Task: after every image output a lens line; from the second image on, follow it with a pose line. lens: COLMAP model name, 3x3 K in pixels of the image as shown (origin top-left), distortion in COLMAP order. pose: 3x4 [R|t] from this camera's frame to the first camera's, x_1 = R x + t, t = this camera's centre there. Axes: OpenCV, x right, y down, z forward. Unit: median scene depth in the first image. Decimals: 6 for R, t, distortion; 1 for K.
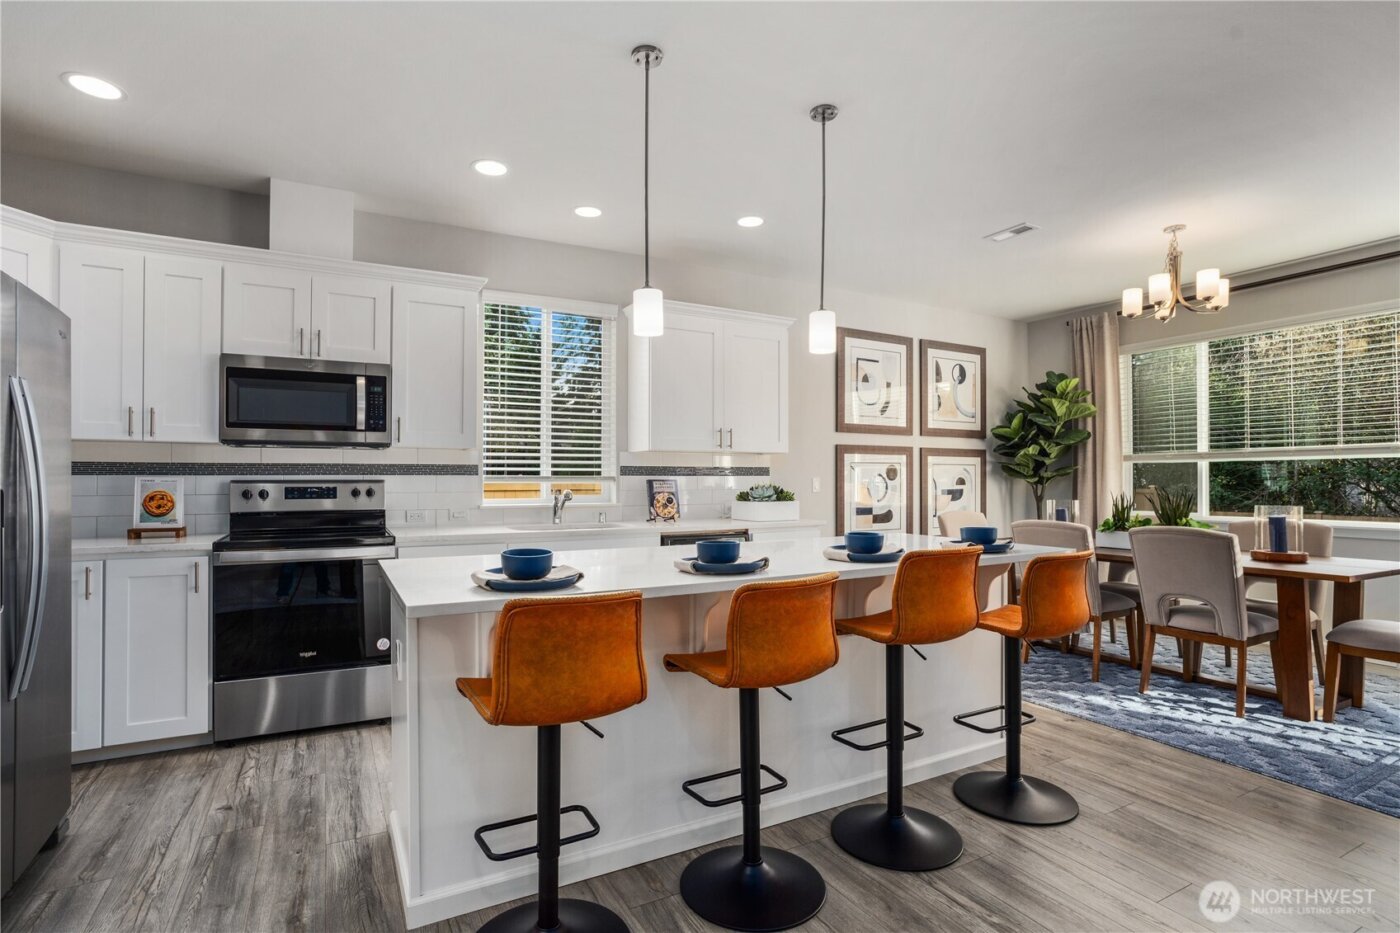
lens RADIAL K [[680.3, 0, 681.6], [0, 680.3, 498.1], [0, 0, 1]] dist [-0.061578, 0.037057]
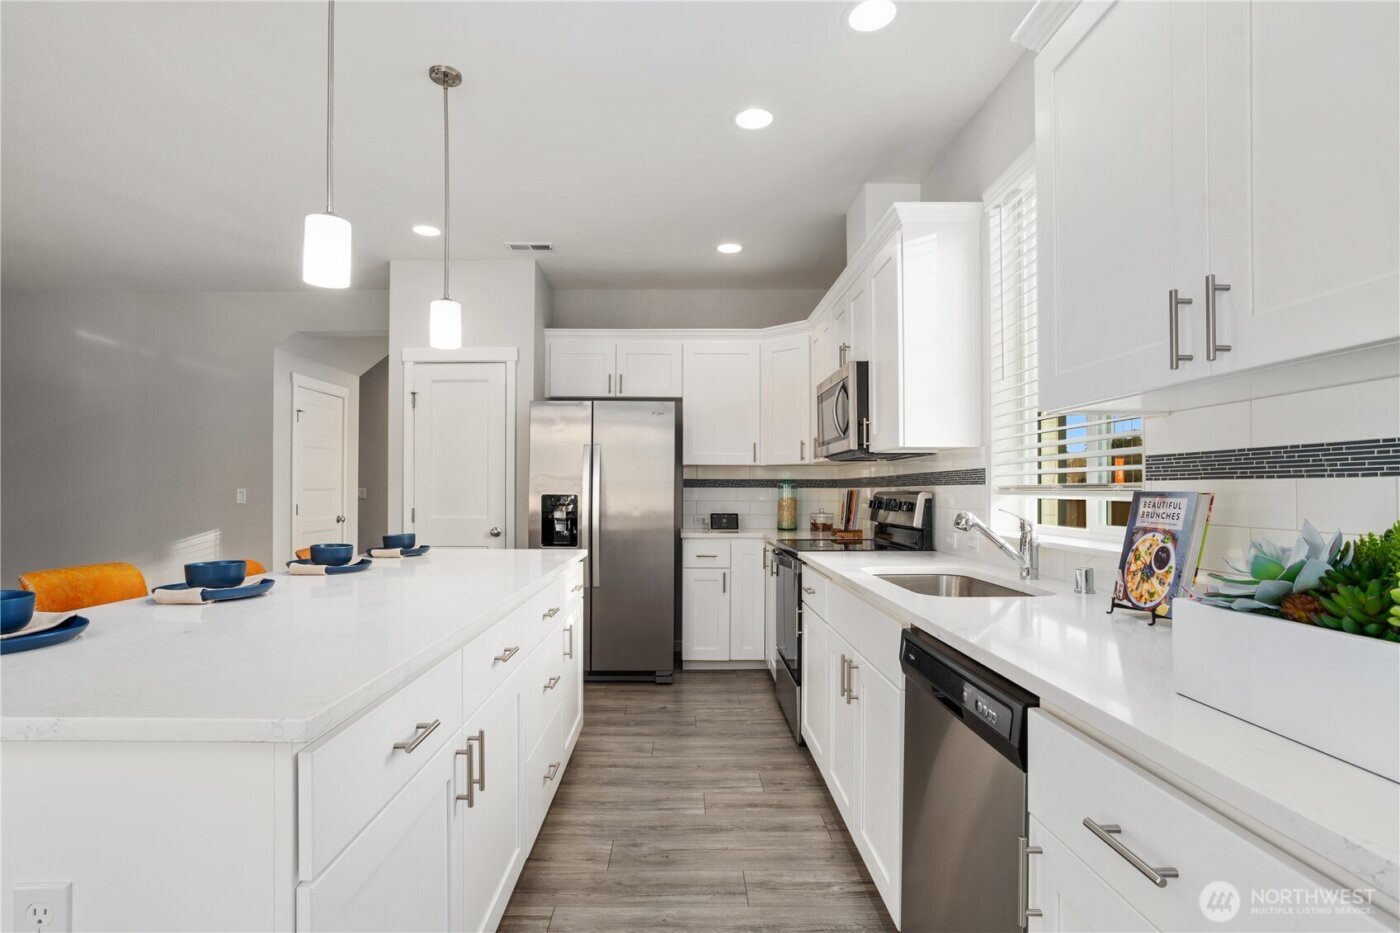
lens RADIAL K [[680.3, 0, 681.6], [0, 680.3, 498.1], [0, 0, 1]] dist [-0.061578, 0.037057]
pose [[-0.468924, 0.009936, -0.883182, 0.572470], [-0.018592, 0.999604, 0.021117, -0.042550], [0.883043, 0.026322, -0.468554, 1.508149]]
